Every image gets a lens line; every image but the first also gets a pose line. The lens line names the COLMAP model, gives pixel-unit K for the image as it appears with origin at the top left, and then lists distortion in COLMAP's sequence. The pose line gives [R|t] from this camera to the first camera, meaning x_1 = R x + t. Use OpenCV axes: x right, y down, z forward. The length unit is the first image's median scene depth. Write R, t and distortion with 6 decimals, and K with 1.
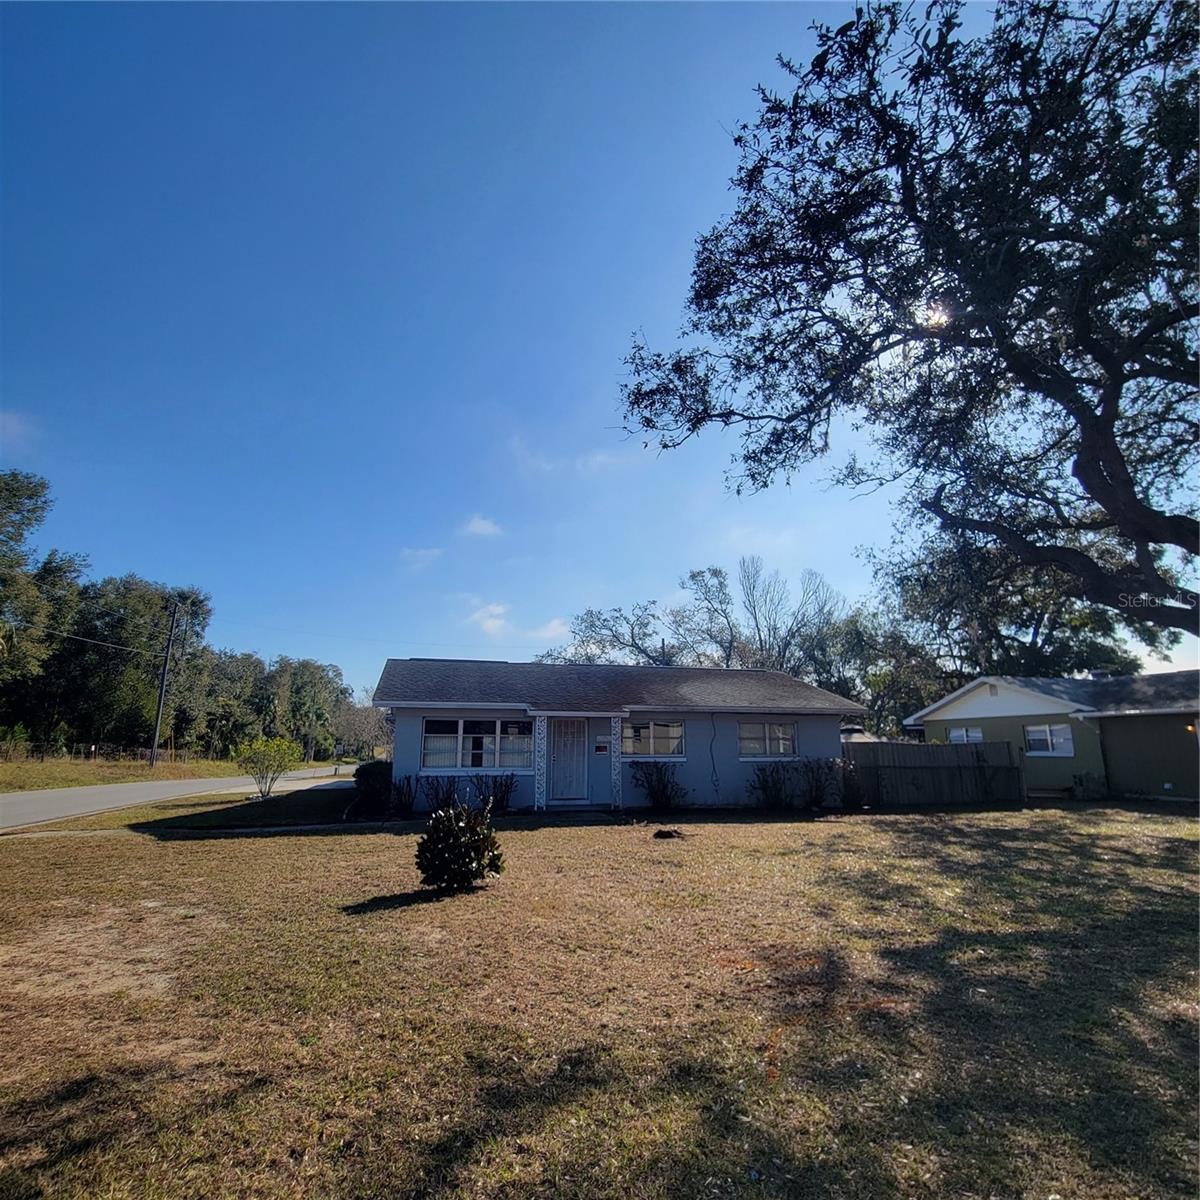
lens RADIAL K [[594.9, 0, 585.8], [0, 594.9, 607.1], [0, 0, 1]] dist [-0.004503, -0.000425]
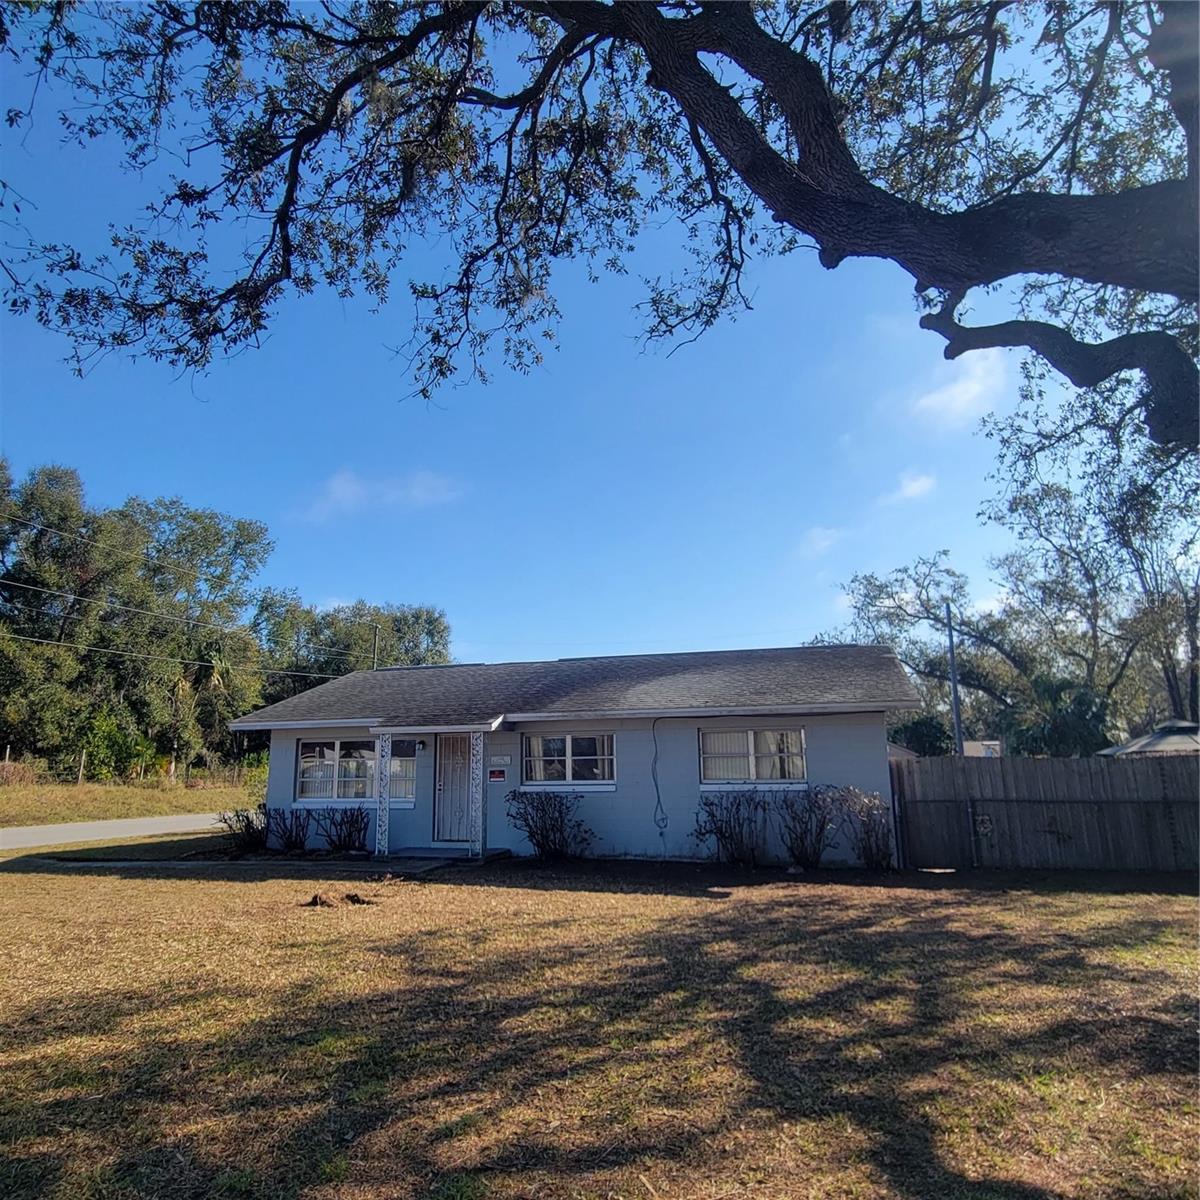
lens RADIAL K [[732.3, 0, 600.0], [0, 732.3, 600.0], [0, 0, 1]] dist [-0.007446, -0.001748]
pose [[0.886801, -0.114873, -0.447648, 0.565557], [0.120405, 0.992593, -0.016189, 0.053318], [0.446192, -0.039543, 0.894063, 0.251475]]
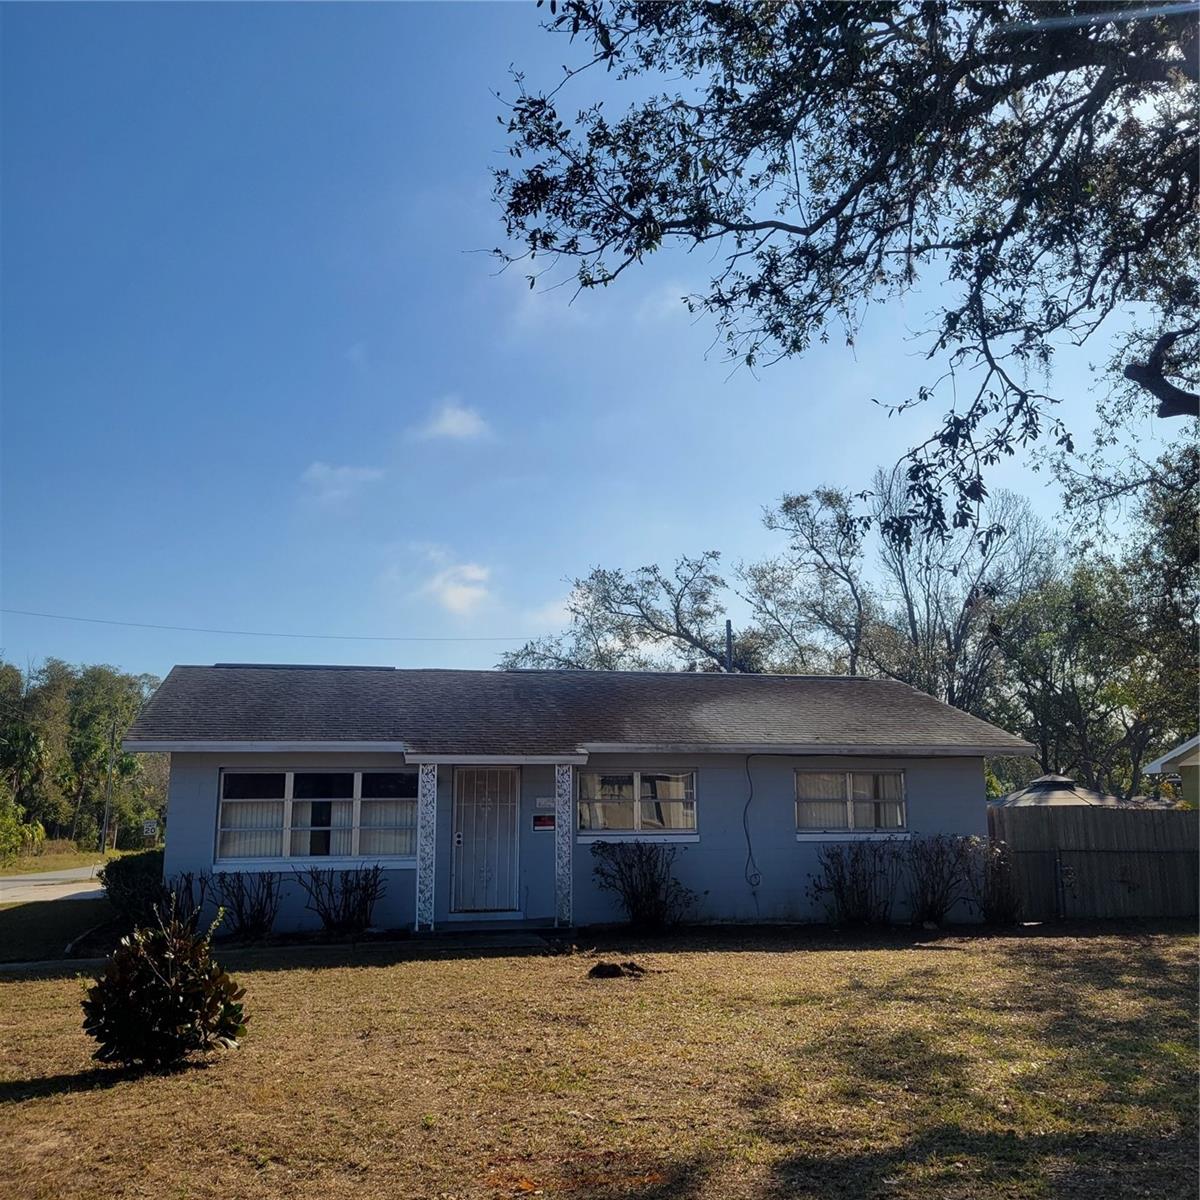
lens RADIAL K [[1086.5, 0, 600.0], [0, 1086.5, 600.0], [0, 0, 1]] dist [0.039367, -0.006500]
pose [[0.999828, -0.012118, -0.014063, 0.094440], [0.012580, 0.999369, 0.033207, -0.003649], [0.013652, -0.033379, 0.999350, -0.018758]]
